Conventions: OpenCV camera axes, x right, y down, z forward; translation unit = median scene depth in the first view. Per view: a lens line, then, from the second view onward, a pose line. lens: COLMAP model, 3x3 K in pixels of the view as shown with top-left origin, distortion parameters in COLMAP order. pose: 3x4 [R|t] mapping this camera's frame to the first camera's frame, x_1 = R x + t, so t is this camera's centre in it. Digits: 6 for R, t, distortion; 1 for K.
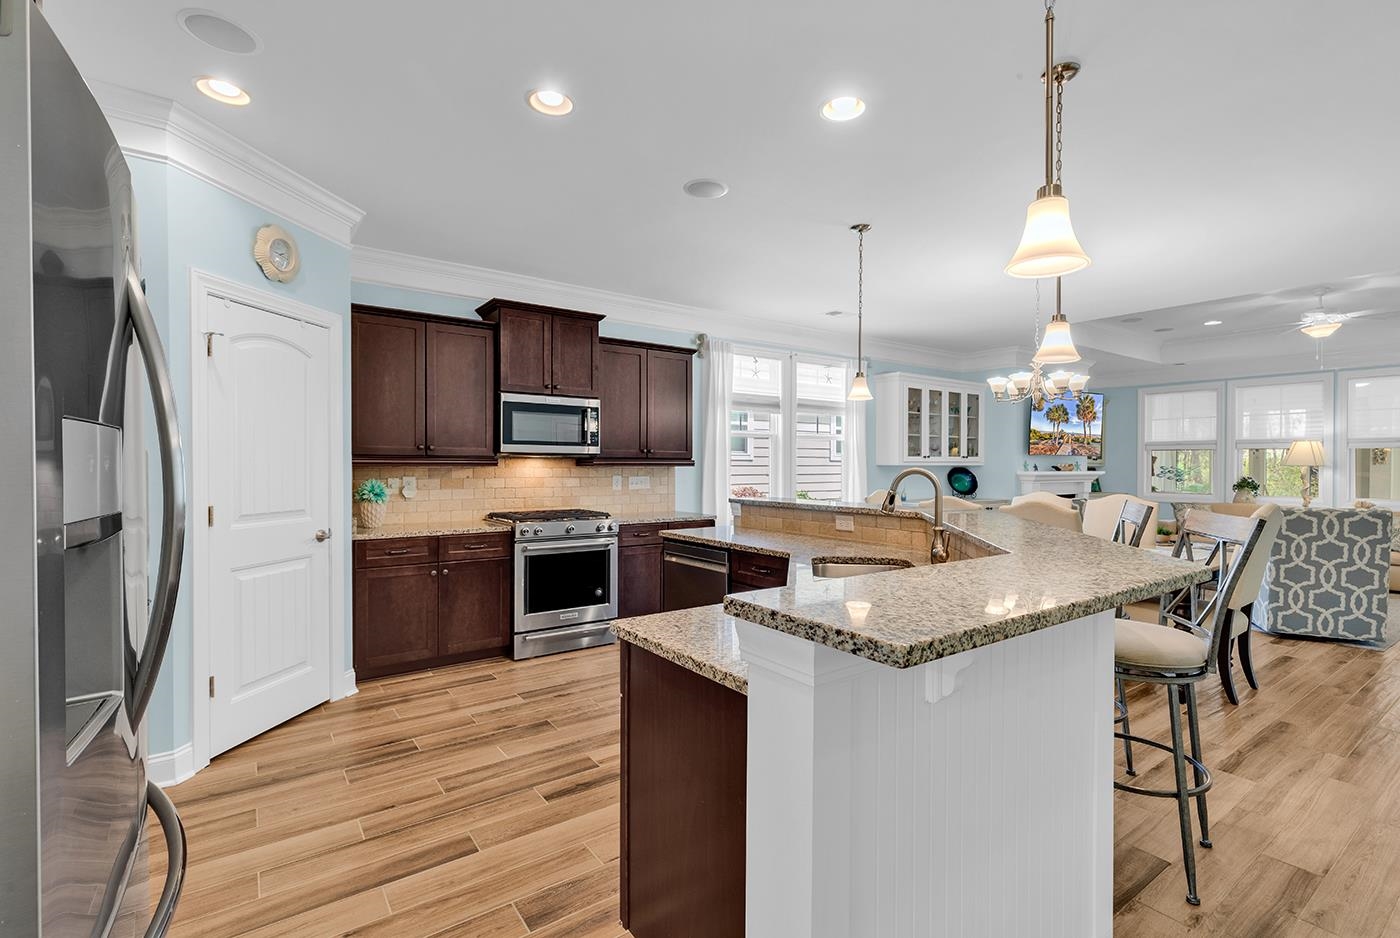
lens RADIAL K [[638.6, 0, 700.0], [0, 638.6, 469.0], [0, 0, 1]] dist [0.000507, -0.000112]
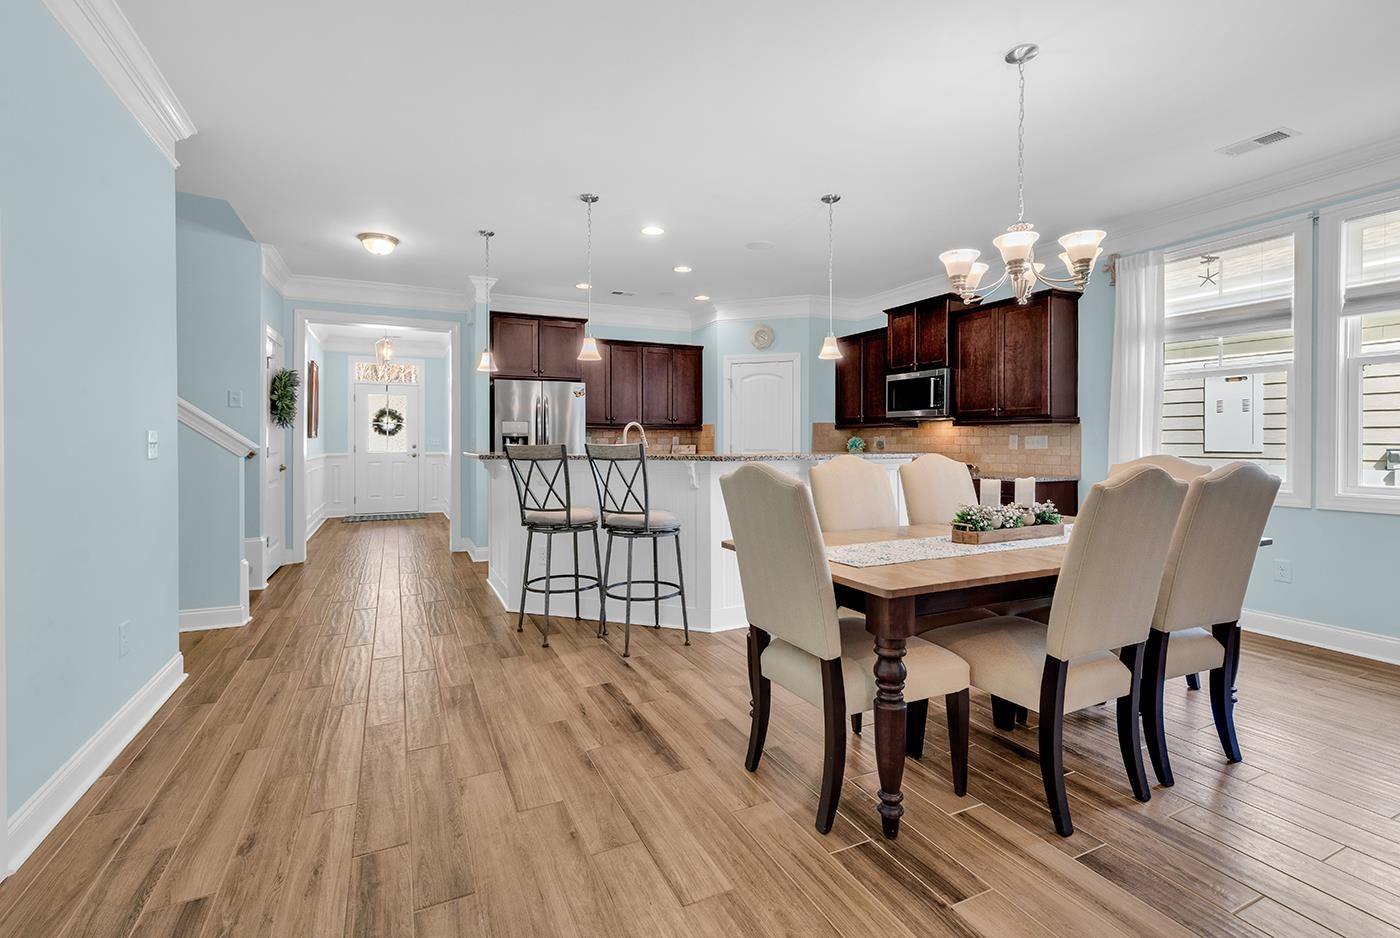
lens RADIAL K [[654.4, 0, 681.9], [0, 654.4, 442.7], [0, 0, 1]] dist [0.000174, -0.000424]
pose [[-0.204753, 0.000497, -0.978813, 1.093530], [-0.006804, 0.999975, 0.001931, 0.027071], [0.978790, 0.007055, -0.204745, 0.777271]]
